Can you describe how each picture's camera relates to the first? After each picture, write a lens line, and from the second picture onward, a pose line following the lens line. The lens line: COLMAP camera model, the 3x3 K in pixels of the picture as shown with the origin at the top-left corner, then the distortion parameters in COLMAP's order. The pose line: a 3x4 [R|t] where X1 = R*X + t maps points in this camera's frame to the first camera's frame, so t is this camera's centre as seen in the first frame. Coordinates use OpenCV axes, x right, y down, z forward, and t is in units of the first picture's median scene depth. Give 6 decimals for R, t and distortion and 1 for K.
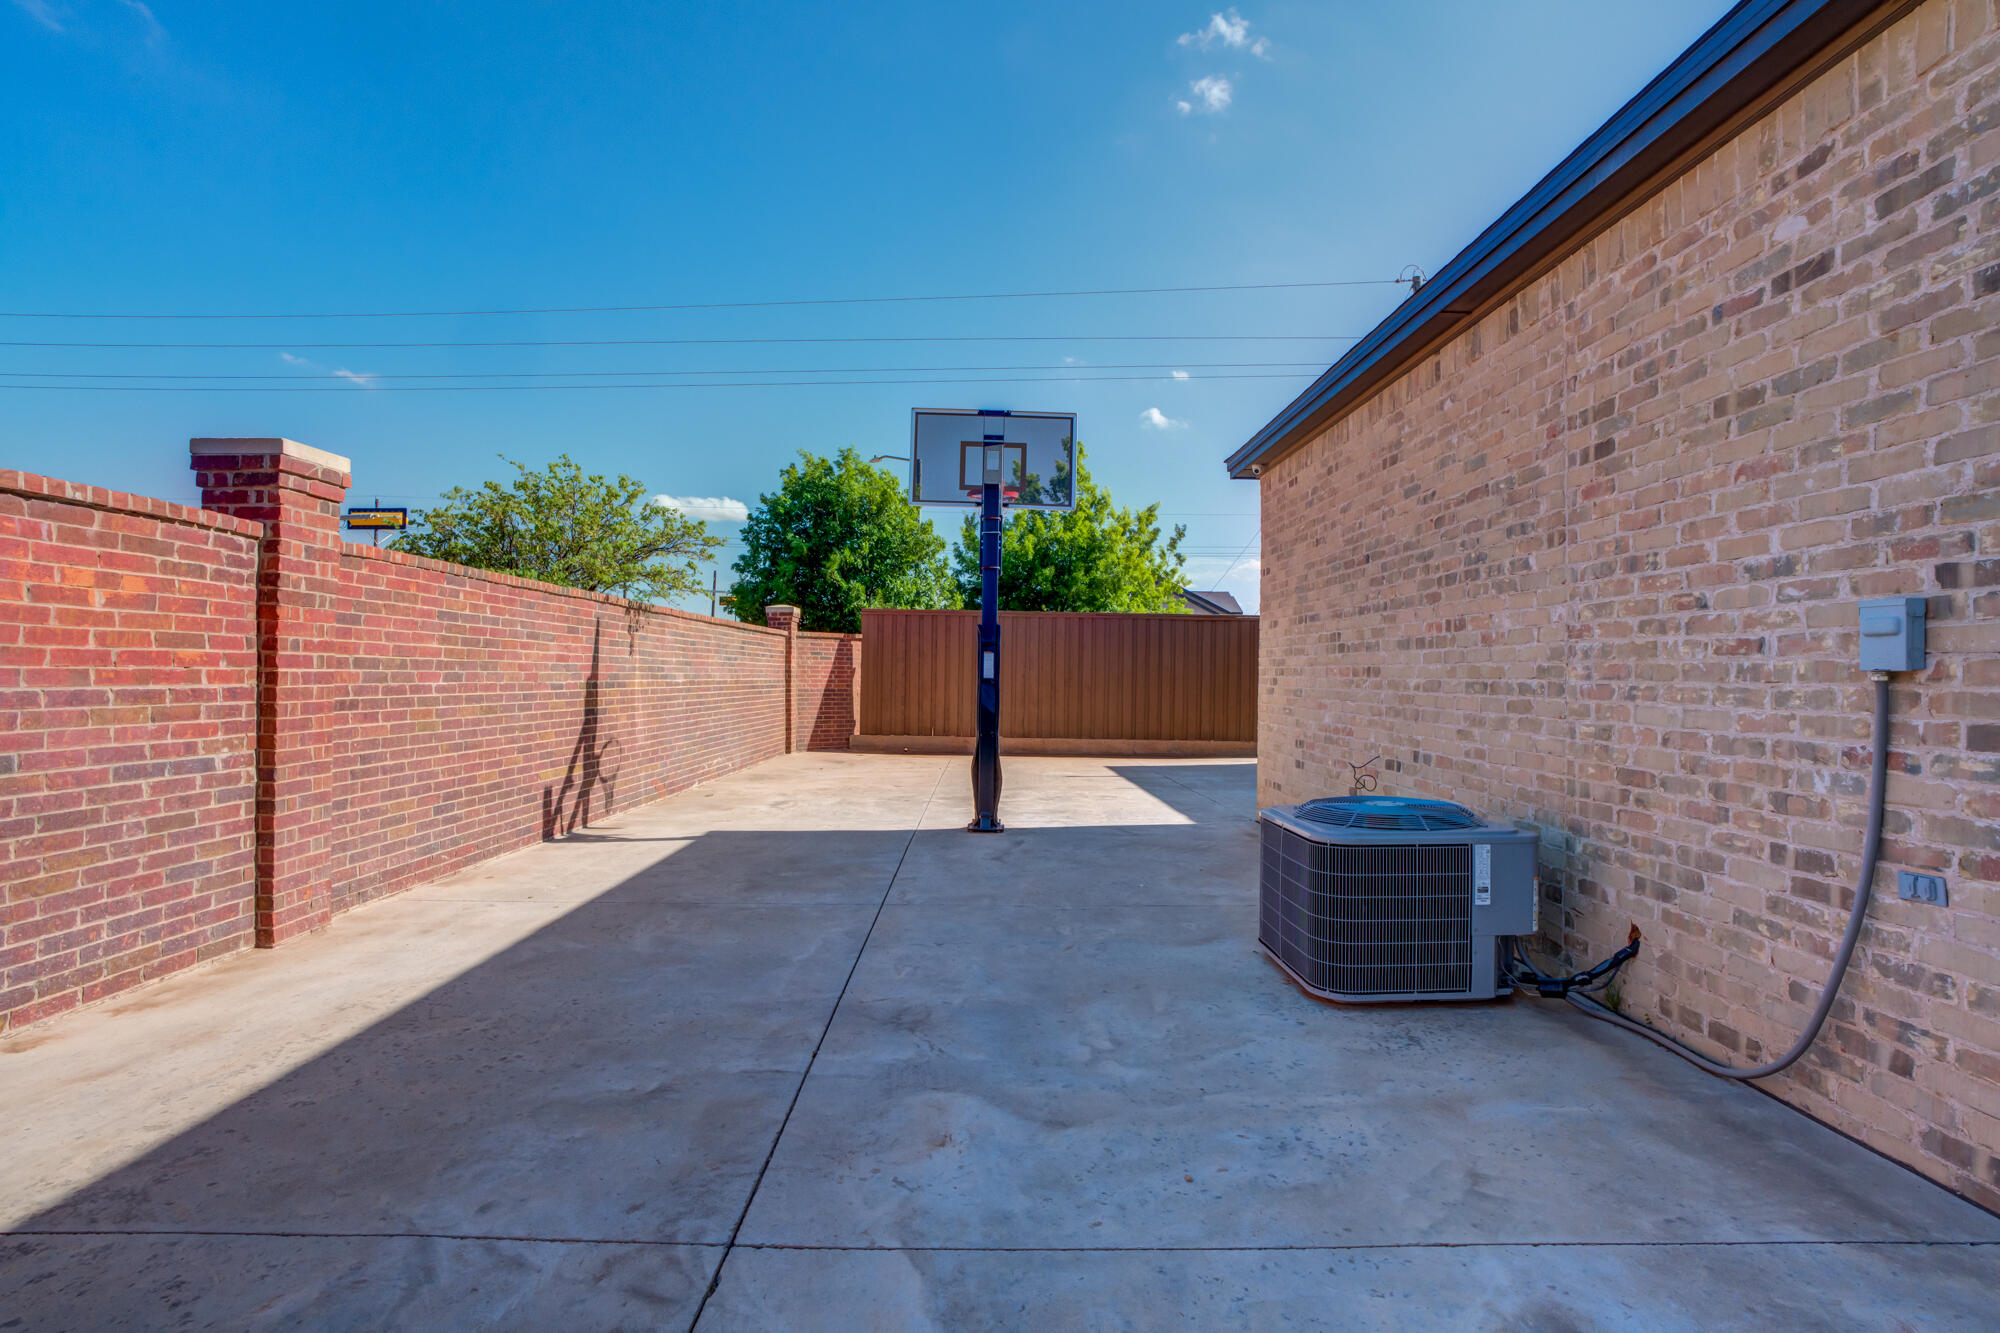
lens RADIAL K [[937.8, 0, 1004.7], [0, 937.8, 673.5], [0, 0, 1]] dist [-0.031990, 0.017803]
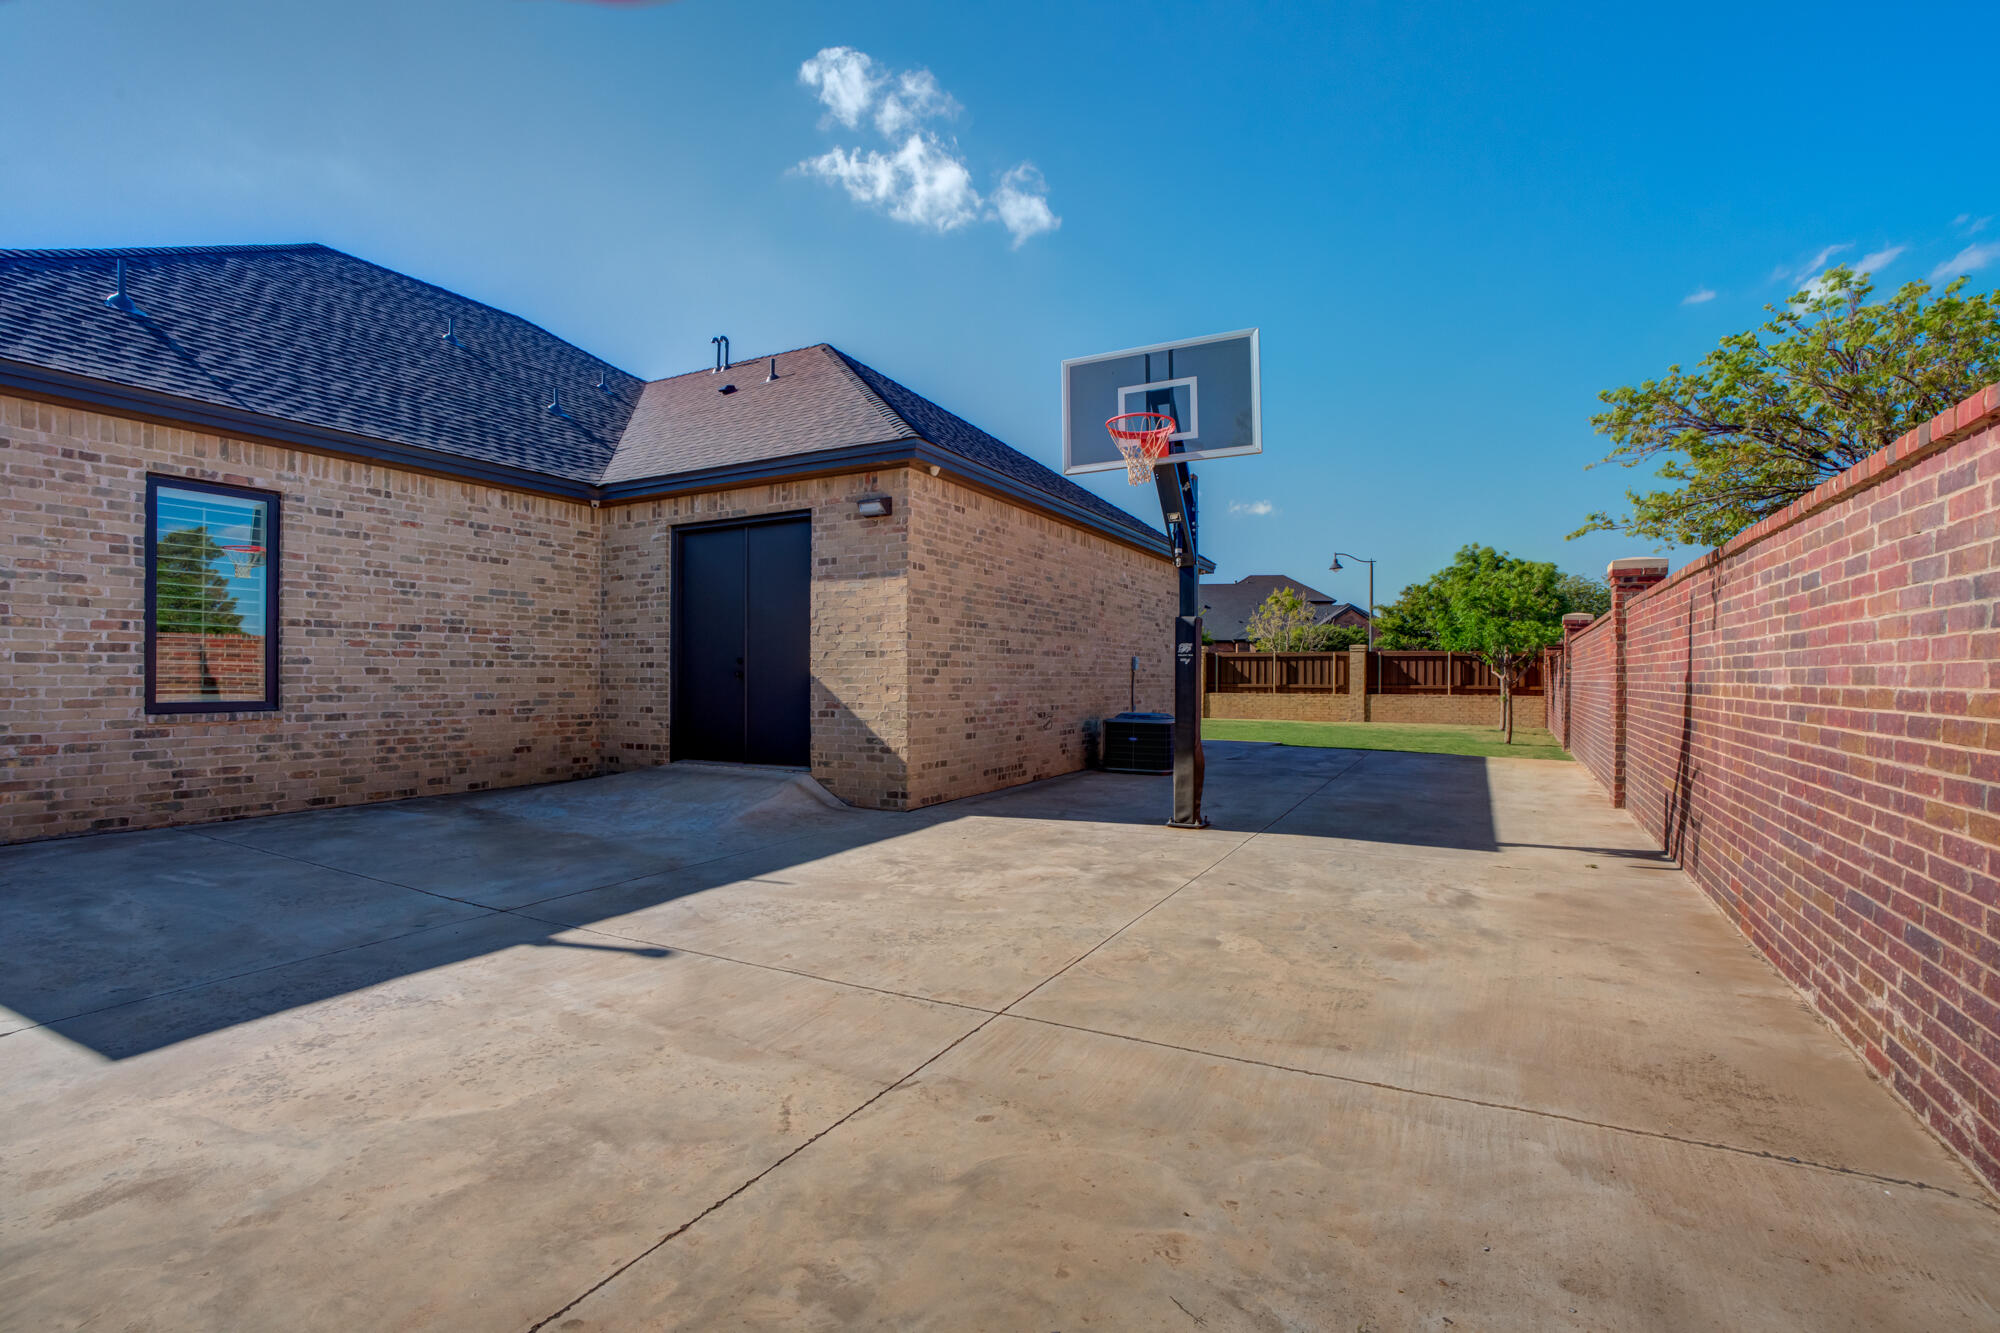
lens RADIAL K [[937.8, 0, 1000.8], [0, 937.8, 669.9], [0, 0, 1]] dist [-0.031990, 0.017803]
pose [[-0.876380, -0.012354, 0.481462, -0.376220], [-0.015942, 0.999867, -0.003363, 0.010428], [-0.481357, -0.010622, -0.876460, 2.306360]]
